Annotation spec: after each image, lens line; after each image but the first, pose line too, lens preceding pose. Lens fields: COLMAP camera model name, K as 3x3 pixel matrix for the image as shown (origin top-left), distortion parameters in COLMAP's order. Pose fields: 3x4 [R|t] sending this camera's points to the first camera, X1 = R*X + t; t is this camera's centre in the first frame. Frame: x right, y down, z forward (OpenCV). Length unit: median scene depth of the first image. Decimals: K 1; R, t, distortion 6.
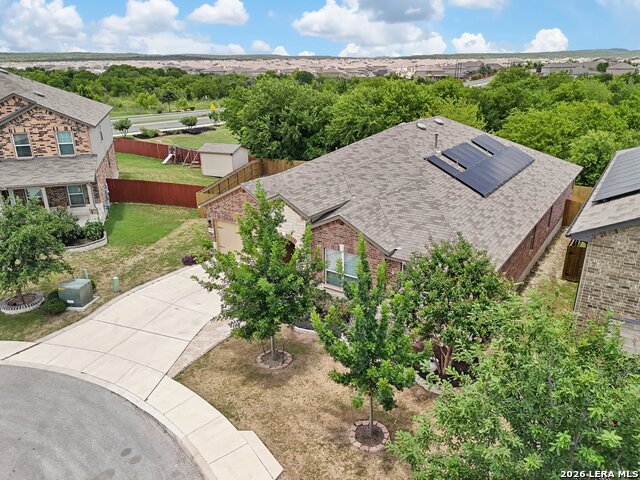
lens RADIAL K [[471.1, 0, 320.0], [0, 471.1, 240.0], [0, 0, 1]] dist [0.071893, -0.070489]
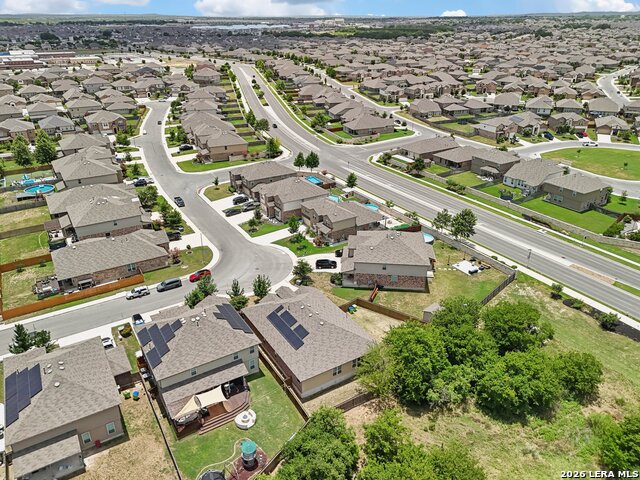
lens RADIAL K [[471.1, 0, 320.0], [0, 471.1, 240.0], [0, 0, 1]] dist [0.071893, -0.070489]
pose [[-0.407059, 0.392094, -0.824964, 3.238510], [-0.312365, 0.788965, 0.529114, -2.878643], [0.858330, 0.473071, -0.198679, 1.953439]]
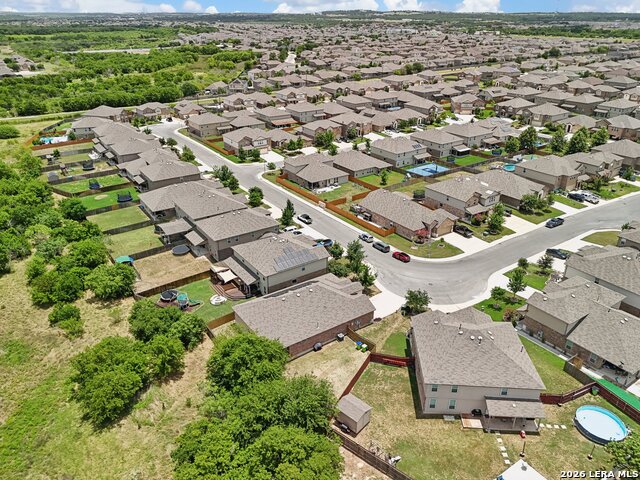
lens RADIAL K [[461.0, 0, 323.7], [0, 461.0, 241.1], [0, 0, 1]] dist [0.074462, -0.072994]
pose [[-0.934282, -0.151607, 0.322694, -1.117098], [0.127554, 0.703049, 0.699608, -3.465877], [-0.332936, 0.694793, -0.637508, 3.596983]]
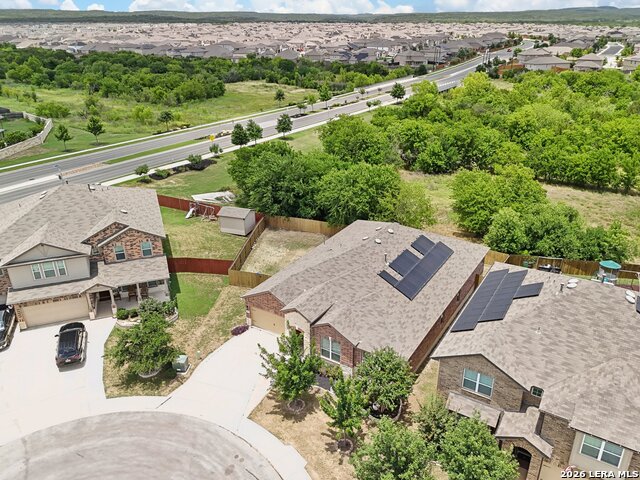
lens RADIAL K [[484.3, 0, 320.0], [0, 484.3, 240.0], [0, 0, 1]] dist [0.082159, -0.091743]
pose [[0.999257, -0.013679, 0.036039, -0.052394], [0.011291, 0.997778, 0.065665, -0.464111], [-0.036857, -0.065209, 0.997191, -0.805035]]
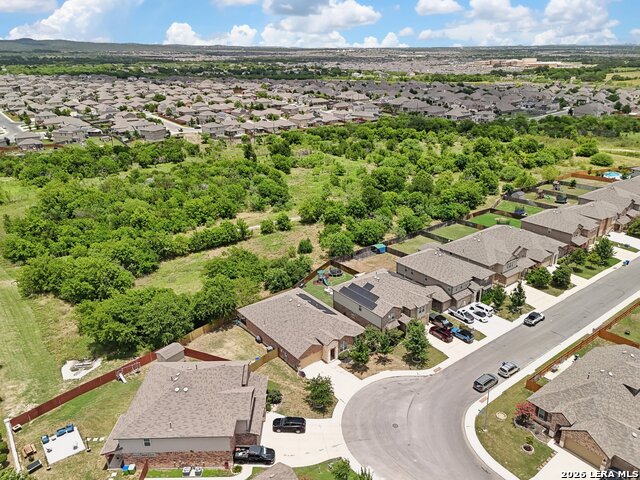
lens RADIAL K [[484.3, 0, 320.0], [0, 484.3, 240.0], [0, 0, 1]] dist [0.082159, -0.091743]
pose [[0.297979, -0.346000, 0.889659, -3.539408], [0.331958, 0.911387, 0.243265, -1.925920], [-0.894993, 0.222842, 0.386432, -0.723562]]
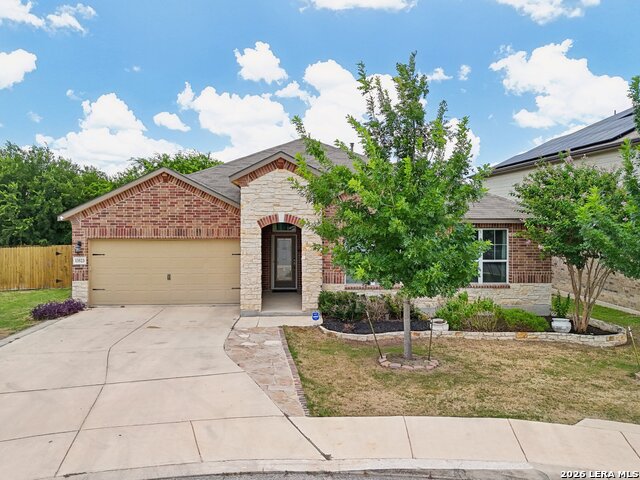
lens RADIAL K [[480.2, 0, 319.4], [0, 480.2, 223.8], [0, 0, 1]] dist [0.024367, -0.000306]
pose [[0.787452, 0.004824, 0.616358, -0.456557], [0.201641, 0.942931, -0.264994, 0.190710], [-0.582461, 0.332953, 0.741540, 0.476097]]
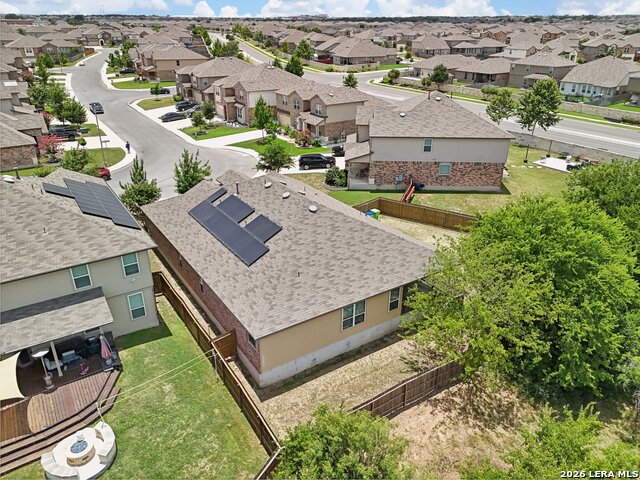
lens RADIAL K [[471.1, 0, 320.0], [0, 471.1, 240.0], [0, 0, 1]] dist [0.071893, -0.070489]
pose [[-0.377675, 0.395650, -0.837152, 1.735051], [-0.322036, 0.791542, 0.519378, -1.114099], [0.868133, 0.465749, -0.171532, 1.868562]]
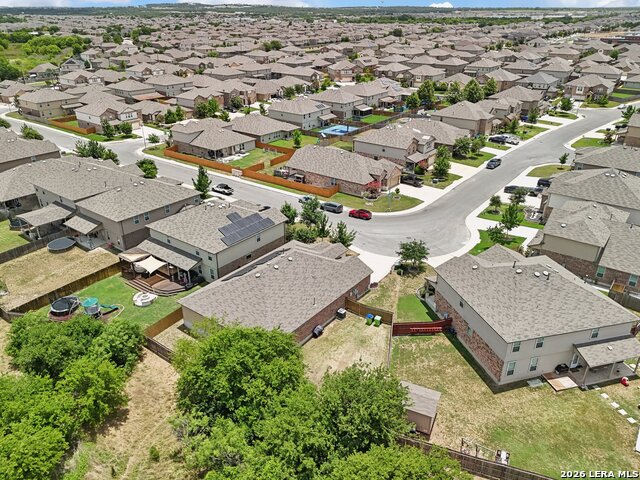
lens RADIAL K [[471.1, 0, 320.0], [0, 471.1, 240.0], [0, 0, 1]] dist [0.071893, -0.070489]
pose [[-0.998636, -0.016043, 0.049677, -0.106598], [0.024727, 0.692720, 0.720783, -2.580277], [-0.045976, 0.721029, -0.691378, 3.332293]]
